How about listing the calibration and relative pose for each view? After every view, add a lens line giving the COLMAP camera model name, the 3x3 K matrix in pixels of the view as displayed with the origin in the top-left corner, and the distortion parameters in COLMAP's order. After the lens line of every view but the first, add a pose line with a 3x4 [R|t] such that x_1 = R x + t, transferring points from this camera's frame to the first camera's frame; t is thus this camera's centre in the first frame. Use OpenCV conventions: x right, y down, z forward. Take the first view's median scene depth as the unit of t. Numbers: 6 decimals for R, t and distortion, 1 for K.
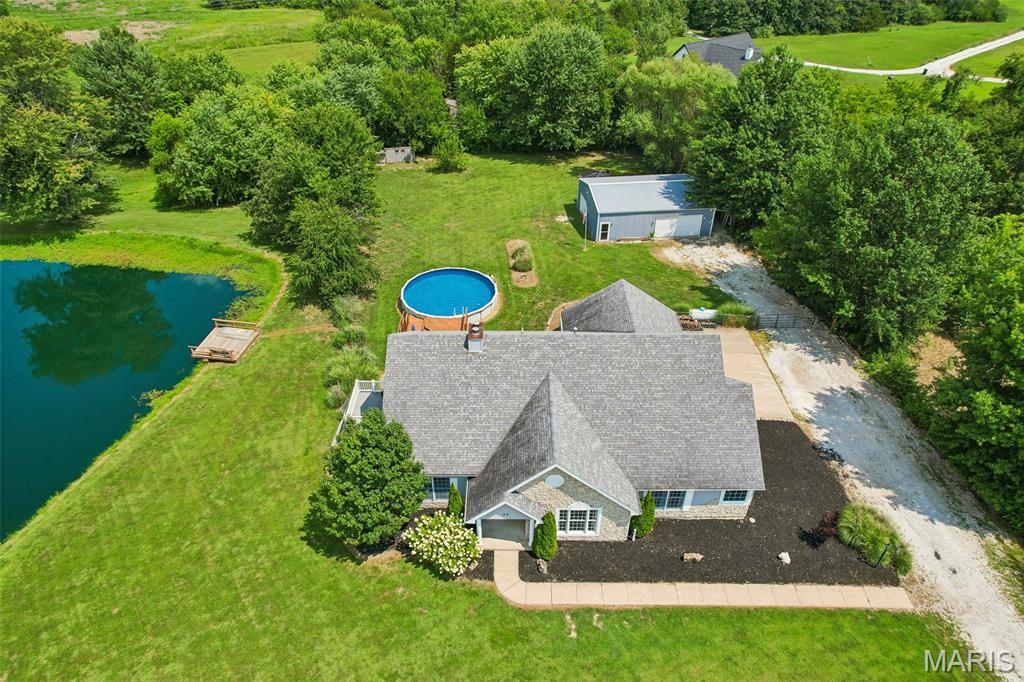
lens RADIAL K [[656.3, 0, 513.0], [0, 656.3, 341.7], [0, 0, 1]] dist [-0.077376, 0.069997]
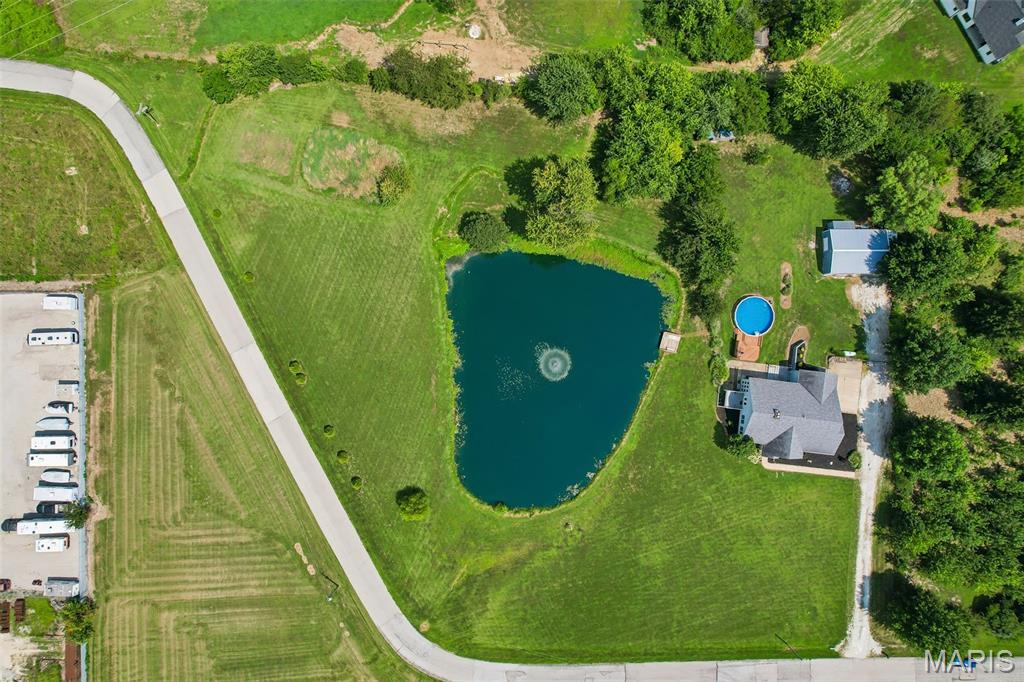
lens RADIAL K [[656.3, 0, 517.3], [0, 656.3, 349.8], [0, 0, 1]] dist [-0.077376, 0.069997]
pose [[0.992551, 0.121442, 0.009762, -1.630370], [-0.078687, 0.577812, 0.812368, -3.155416], [0.093015, -0.807085, 0.583063, -0.959880]]
